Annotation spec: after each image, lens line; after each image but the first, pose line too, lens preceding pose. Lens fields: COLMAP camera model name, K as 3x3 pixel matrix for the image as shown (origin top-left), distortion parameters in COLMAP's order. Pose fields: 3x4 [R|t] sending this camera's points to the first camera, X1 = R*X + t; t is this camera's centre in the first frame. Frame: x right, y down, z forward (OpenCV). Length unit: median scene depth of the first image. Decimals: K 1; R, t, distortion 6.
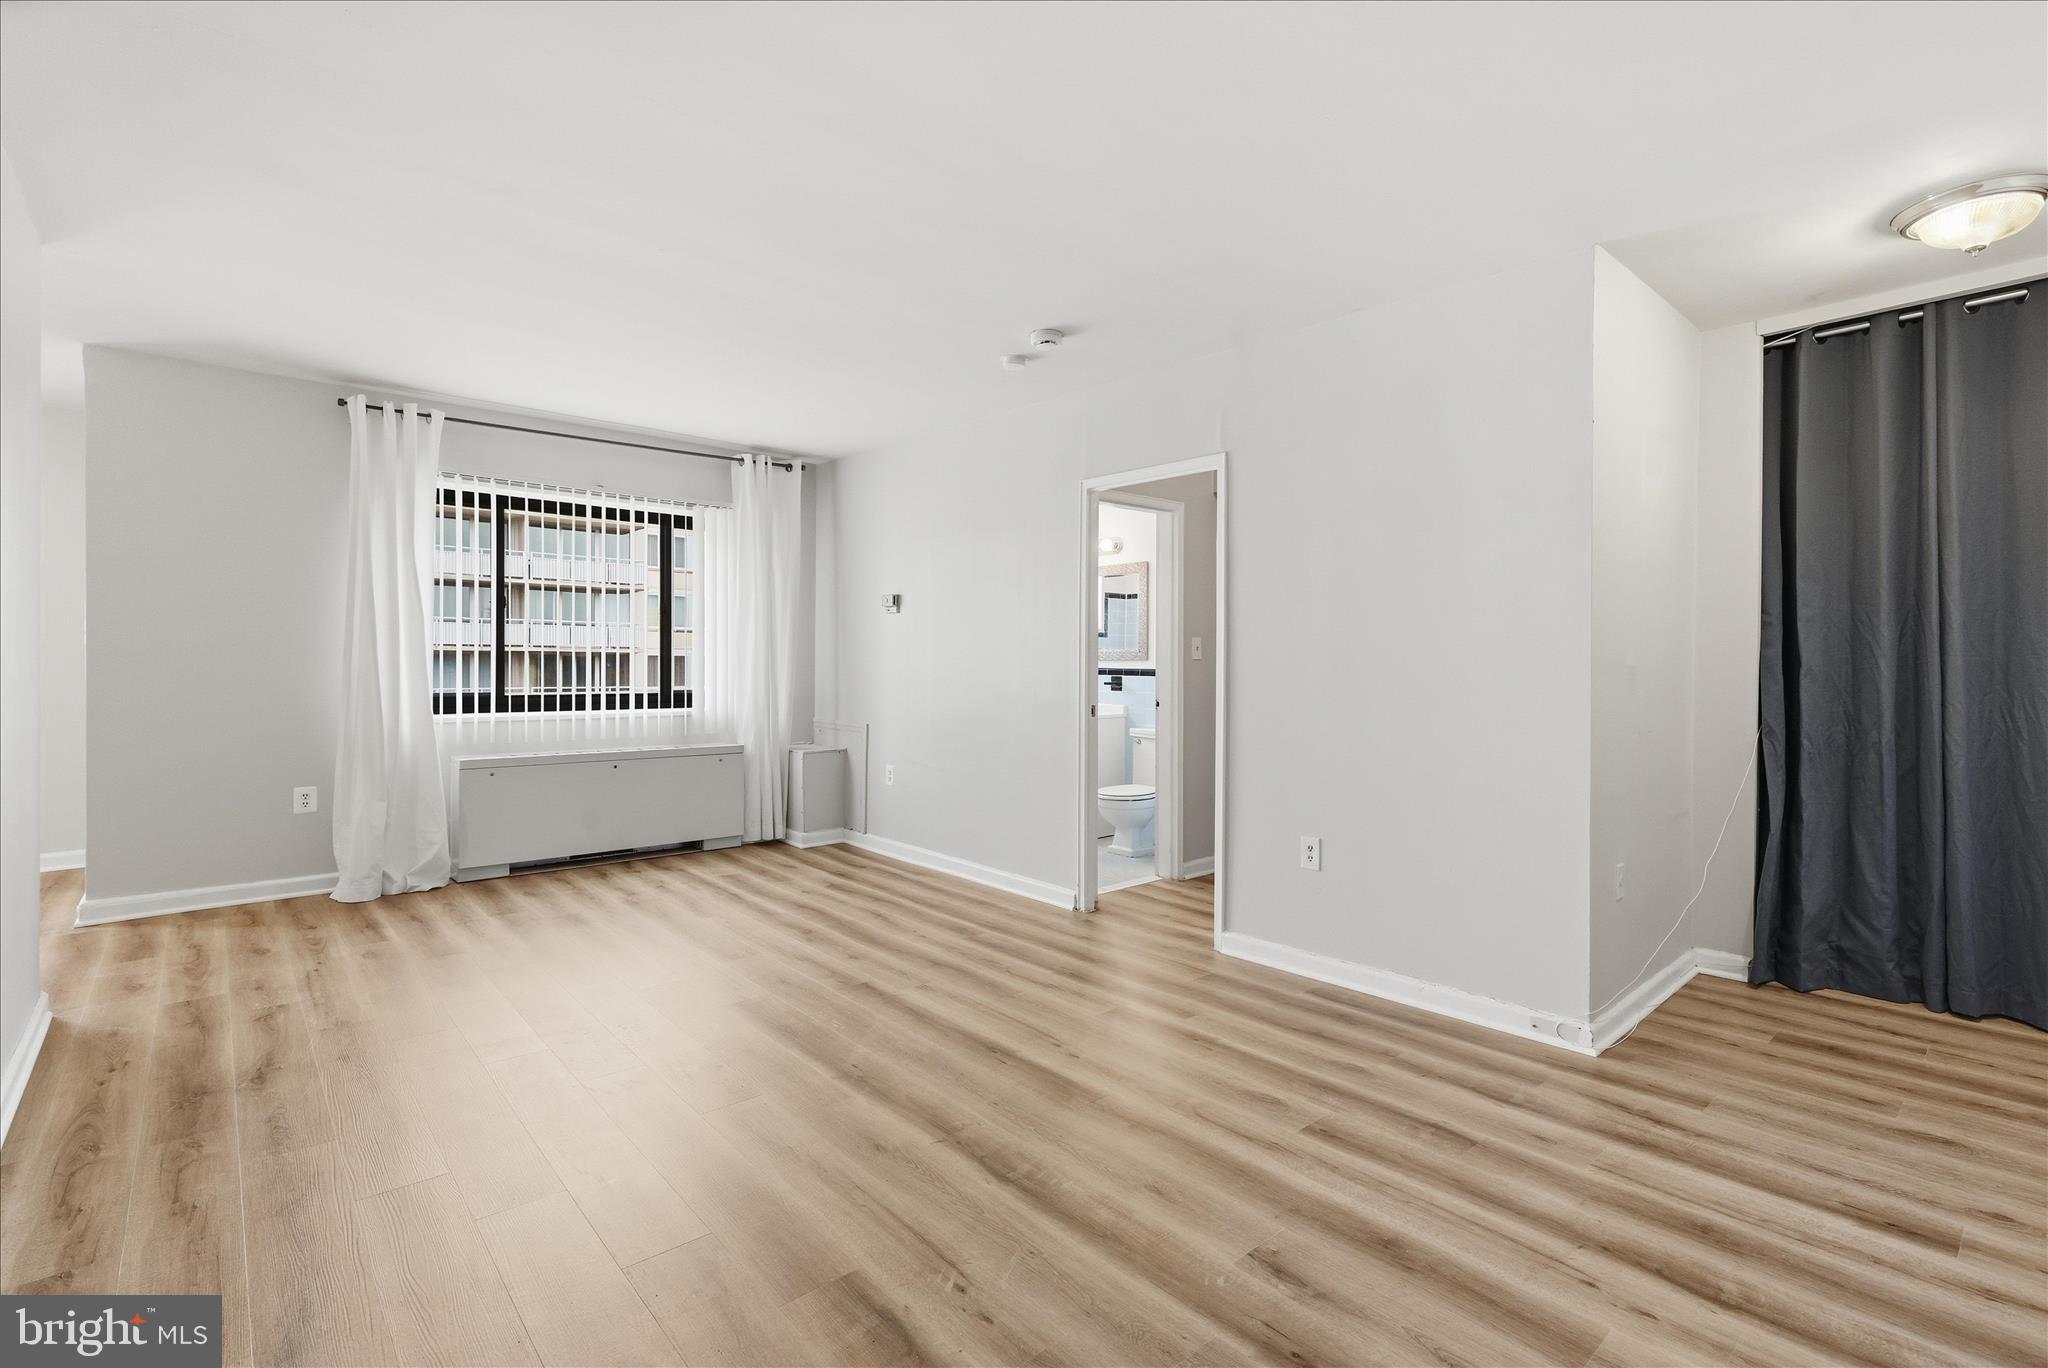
lens RADIAL K [[935.6, 0, 1048.8], [0, 935.6, 670.9], [0, 0, 1]] dist [0.001412, 0.000224]
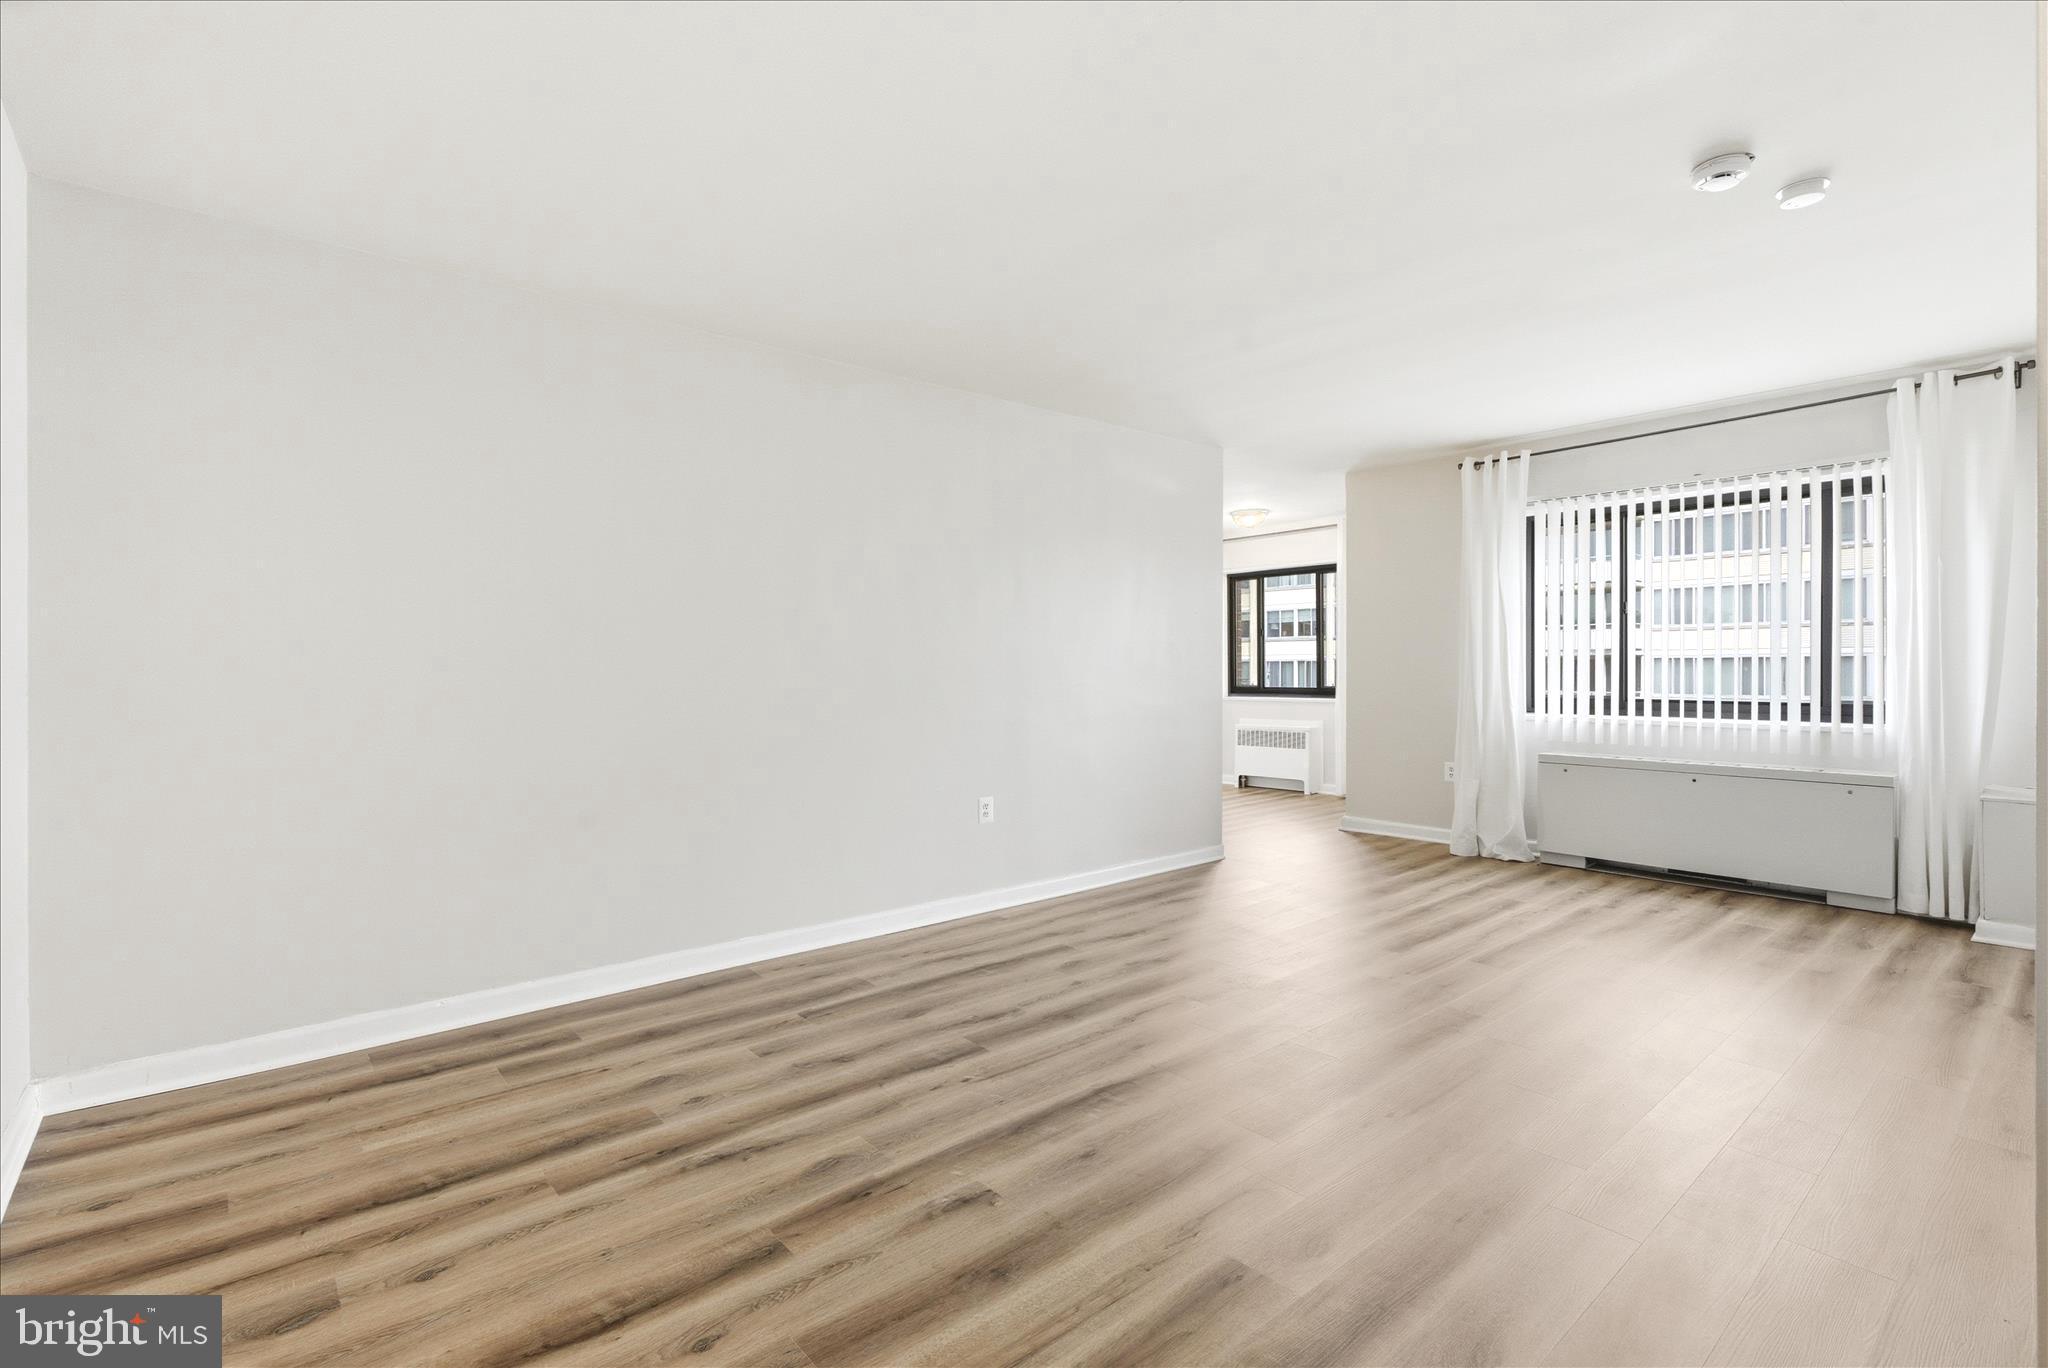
lens RADIAL K [[948.8, 0, 1037.4], [0, 948.8, 658.7], [0, 0, 1]] dist [0.000994, 0.000341]
pose [[-0.021277, -0.015422, -0.999655, 0.564211], [-0.003186, 0.999877, -0.015358, 0.000242], [0.999769, 0.002859, -0.021323, 0.446261]]
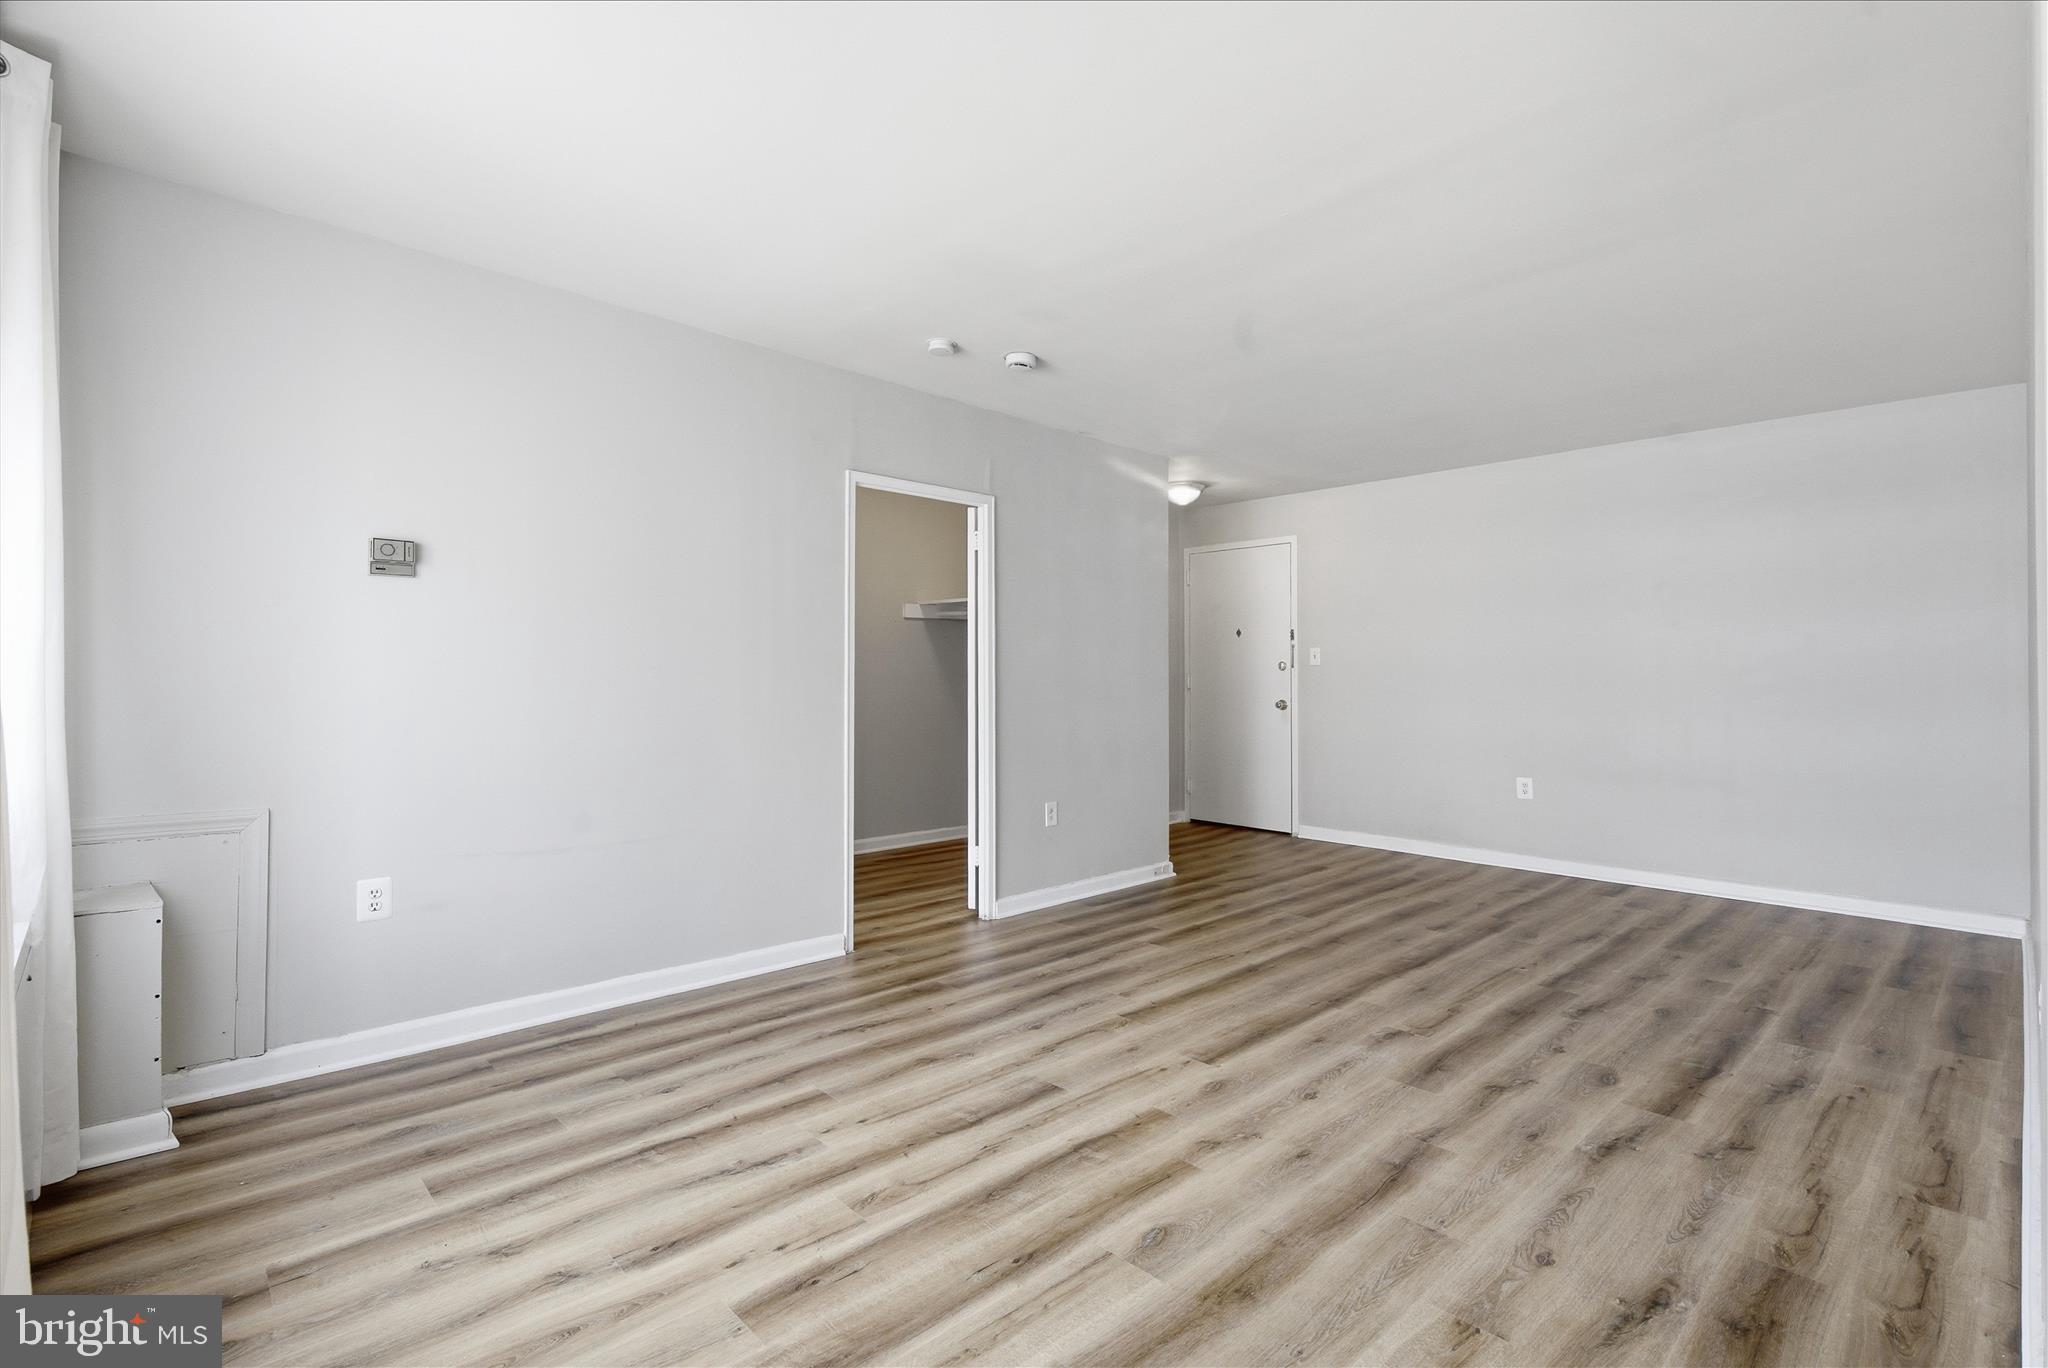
lens RADIAL K [[948.8, 0, 1037.4], [0, 948.8, 658.7], [0, 0, 1]] dist [0.000994, 0.000341]
pose [[-0.023032, 0.010759, 0.999677, -0.873164], [0.005490, 0.999928, -0.010635, -0.011780], [-0.999720, 0.005243, -0.023089, 0.838350]]
